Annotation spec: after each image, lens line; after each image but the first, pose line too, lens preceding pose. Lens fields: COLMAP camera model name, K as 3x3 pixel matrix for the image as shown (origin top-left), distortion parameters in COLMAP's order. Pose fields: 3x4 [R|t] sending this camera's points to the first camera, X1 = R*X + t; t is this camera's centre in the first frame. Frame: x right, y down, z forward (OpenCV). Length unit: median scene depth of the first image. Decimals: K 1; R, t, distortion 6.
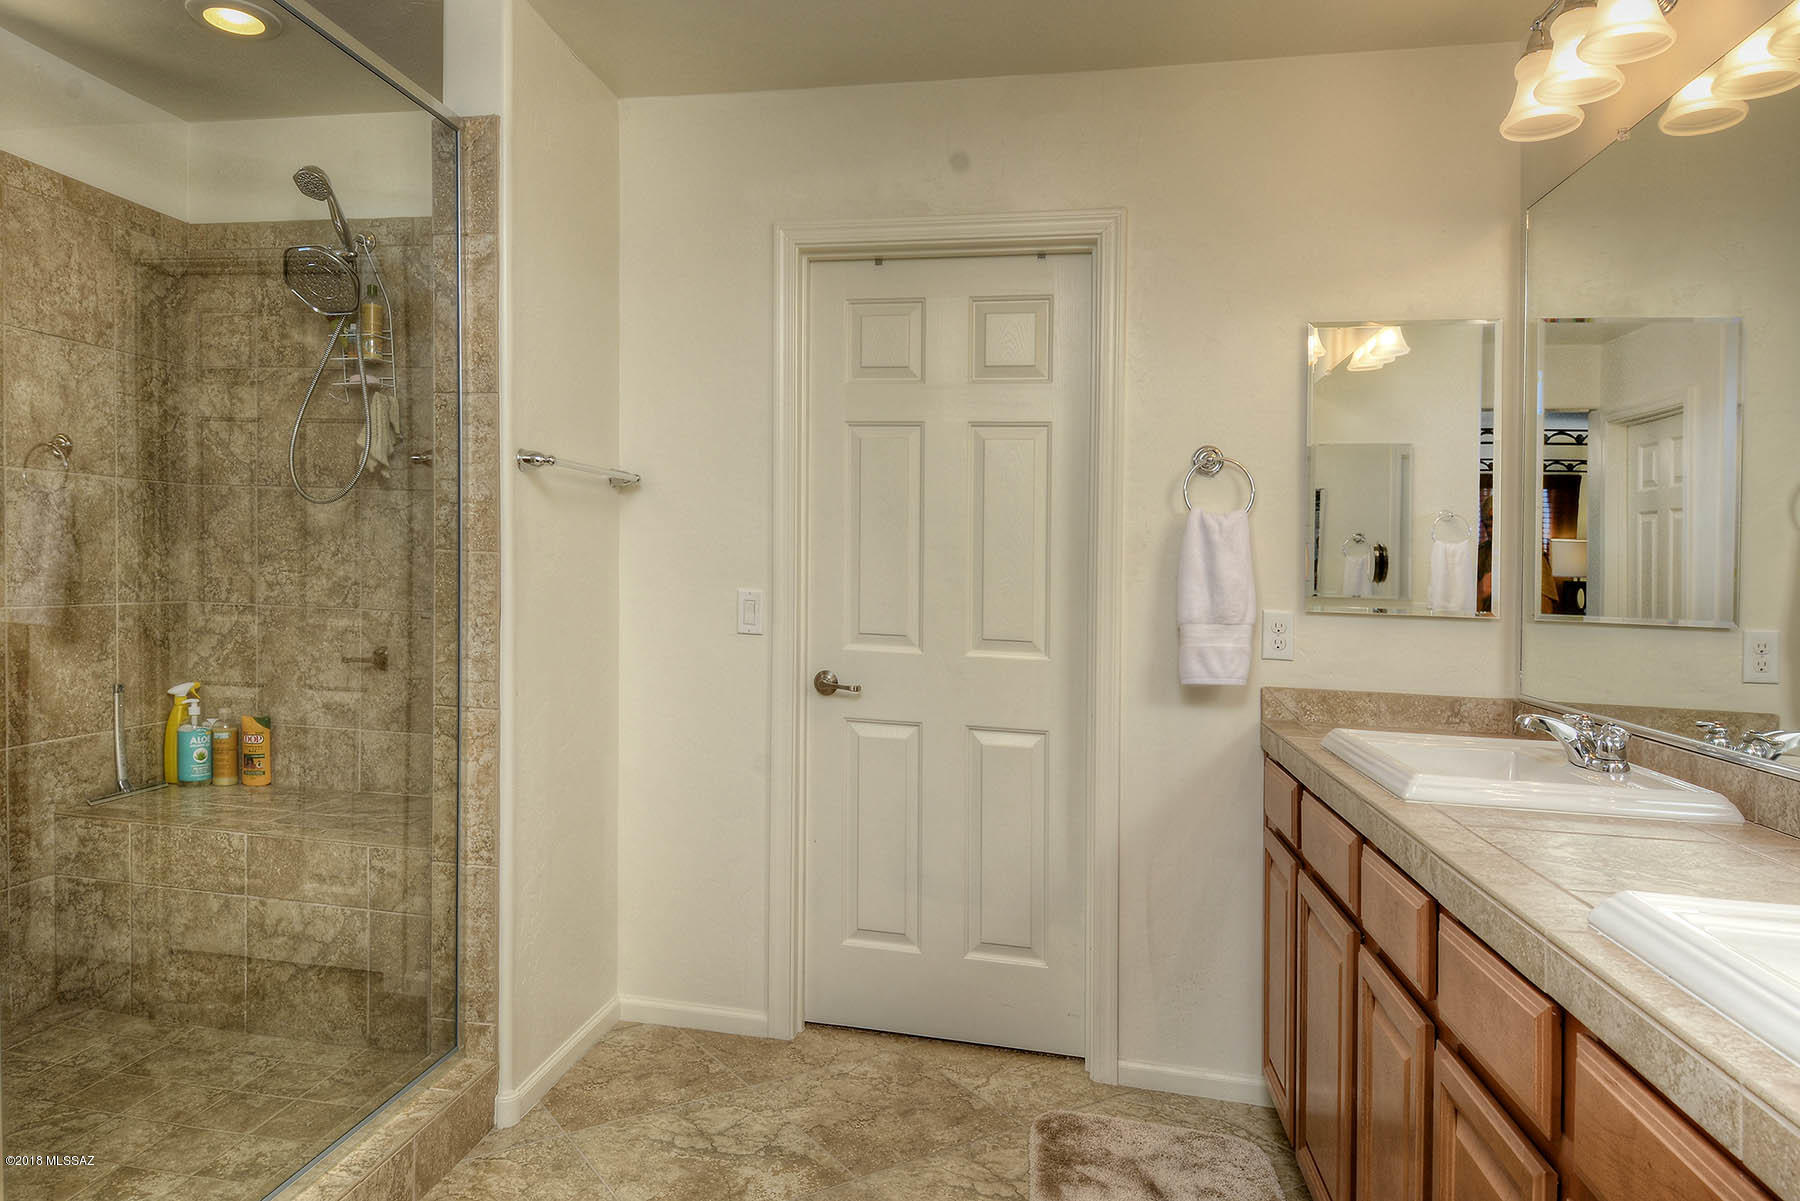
lens RADIAL K [[1335.2, 0, 900.0], [0, 1335.2, 600.5], [0, 0, 1]] dist [0.075874, -0.108016]
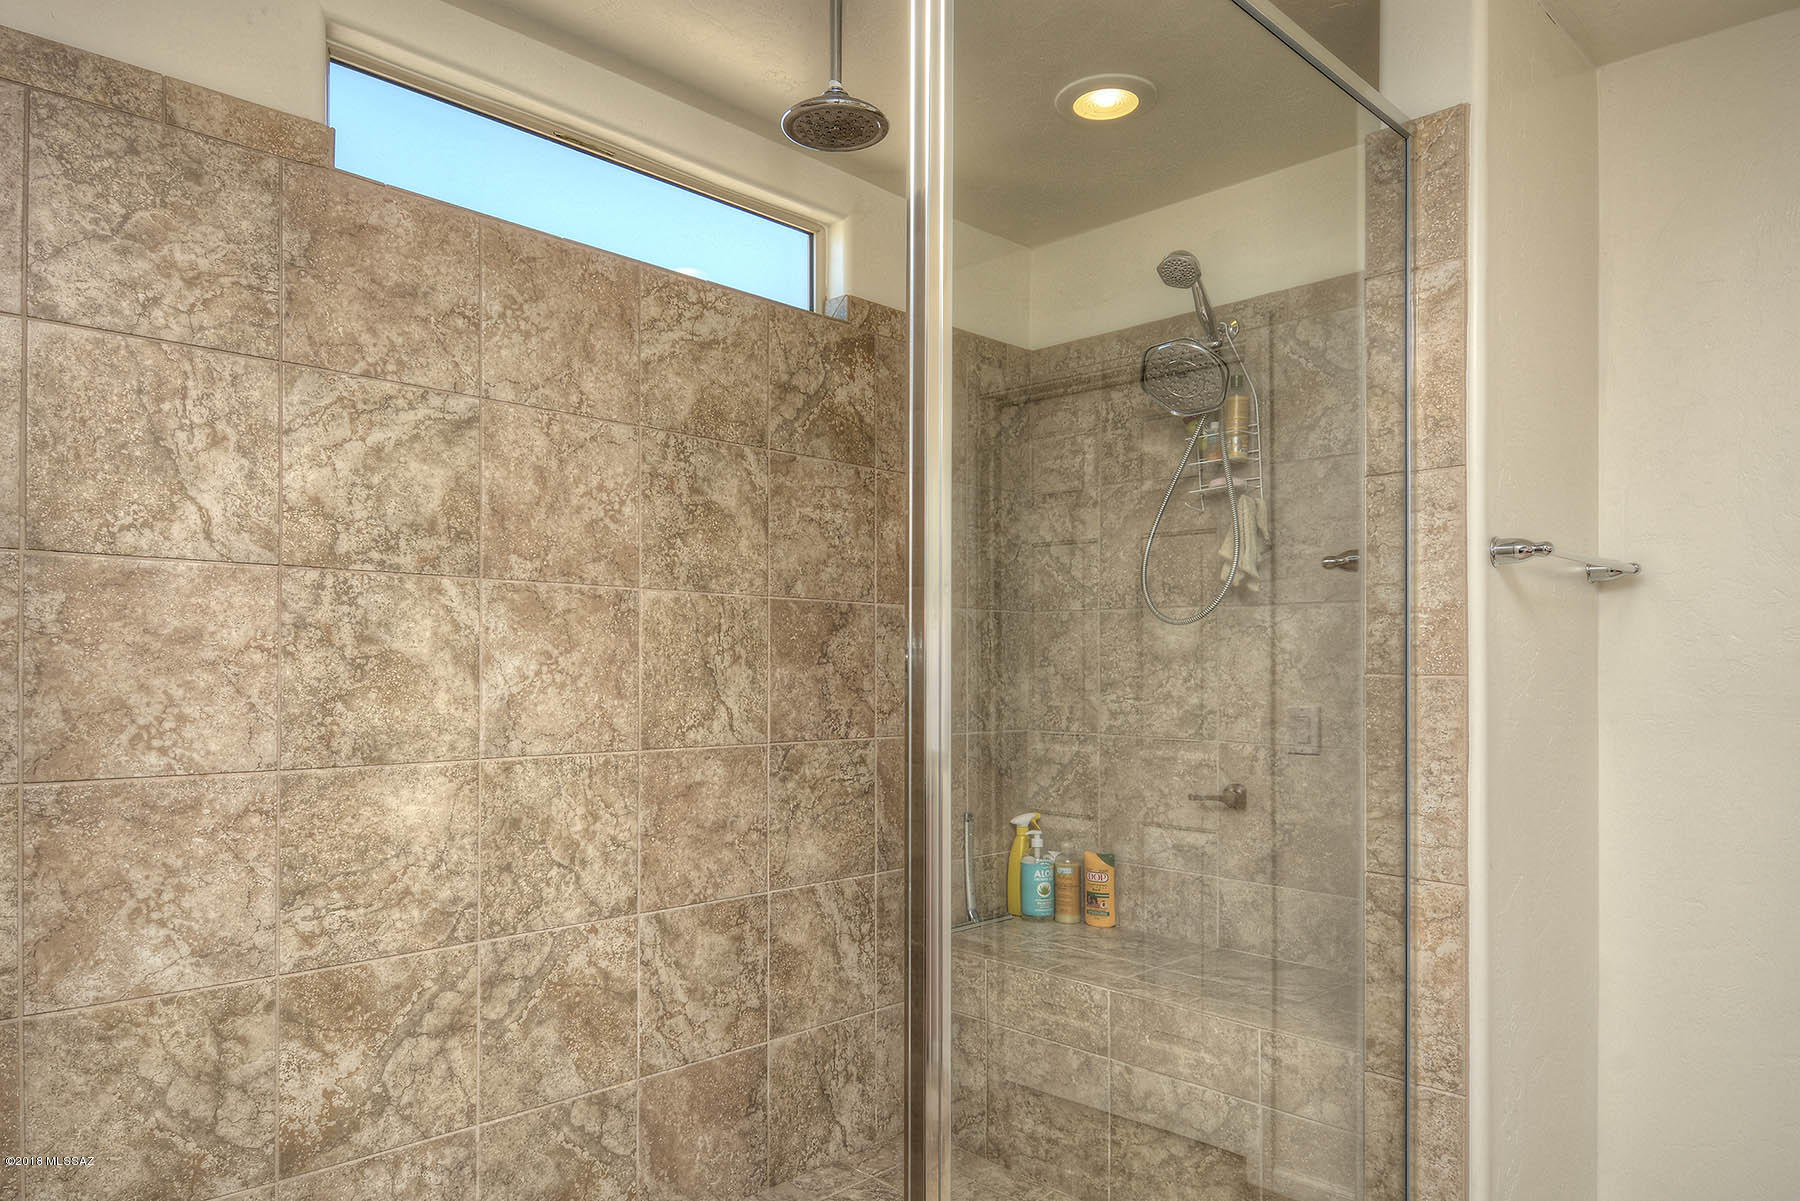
lens RADIAL K [[1335.2, 0, 900.0], [0, 1335.2, 600.5], [0, 0, 1]] dist [0.075874, -0.108016]
pose [[0.859637, -0.054644, -0.507975, -0.130708], [0.011023, 0.996016, -0.088490, -0.010415], [0.510787, 0.070470, 0.856814, 0.132514]]
